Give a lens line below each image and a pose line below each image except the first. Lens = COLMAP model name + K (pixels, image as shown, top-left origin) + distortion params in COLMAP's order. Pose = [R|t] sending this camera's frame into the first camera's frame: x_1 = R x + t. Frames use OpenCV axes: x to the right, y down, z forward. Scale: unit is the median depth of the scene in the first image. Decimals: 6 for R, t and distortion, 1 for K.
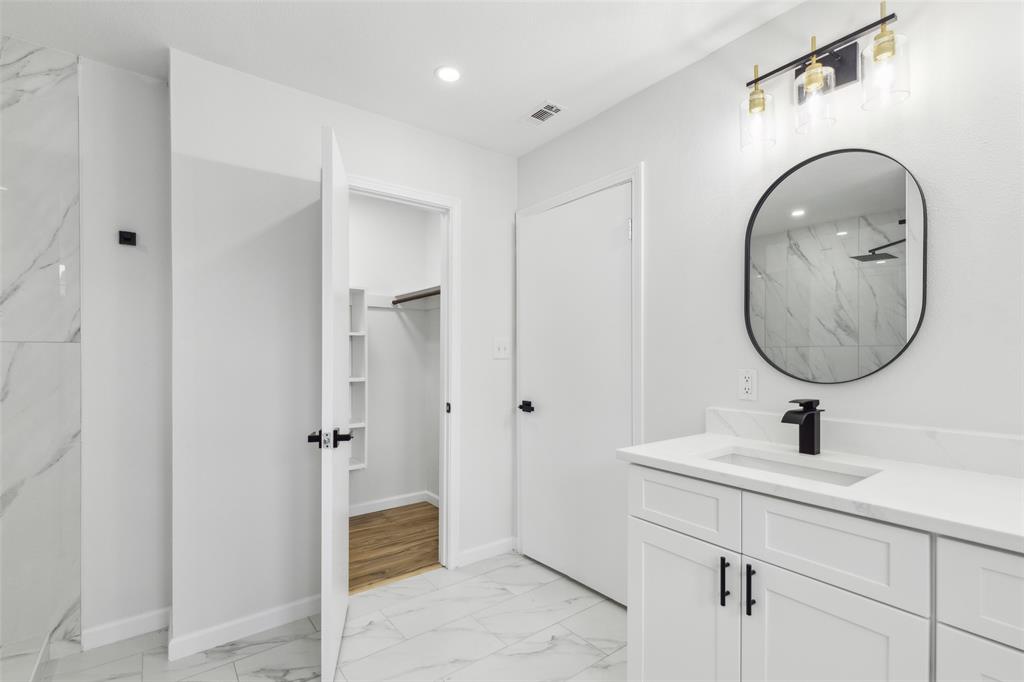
lens RADIAL K [[465.3, 0, 511.7], [0, 465.3, 348.9], [0, 0, 1]] dist [0.006966, 0.000640]
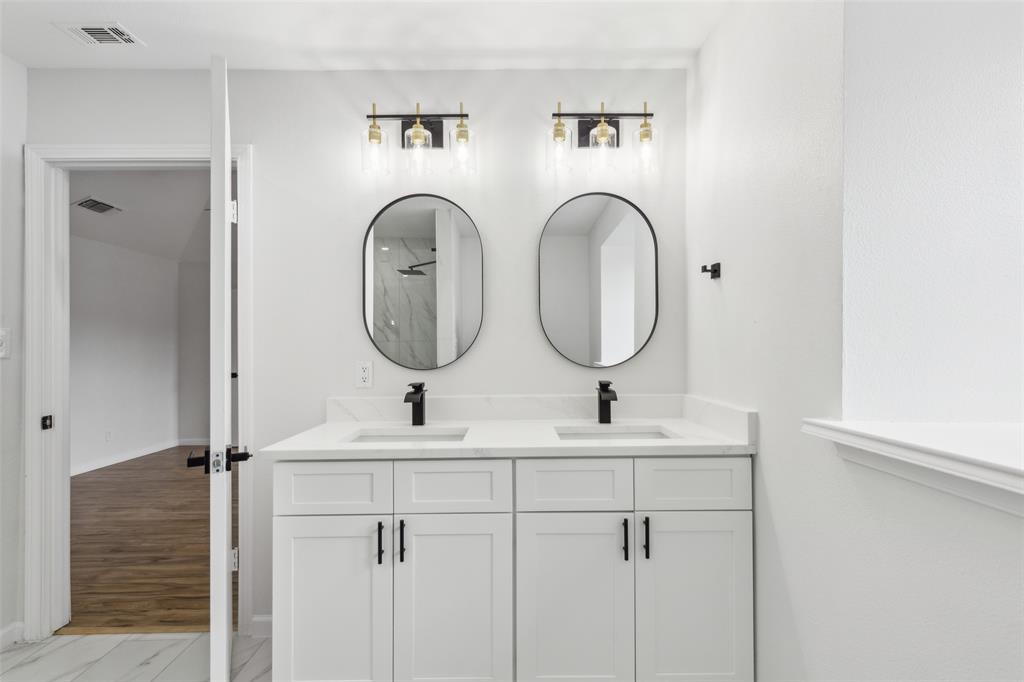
lens RADIAL K [[465.3, 0, 507.2], [0, 465.3, 338.1], [0, 0, 1]] dist [0.006966, 0.000640]
pose [[0.596344, 0.004982, 0.802714, -0.241924], [0.003298, 0.999957, -0.008656, -0.002984], [-0.802723, 0.007809, 0.596302, 0.035889]]
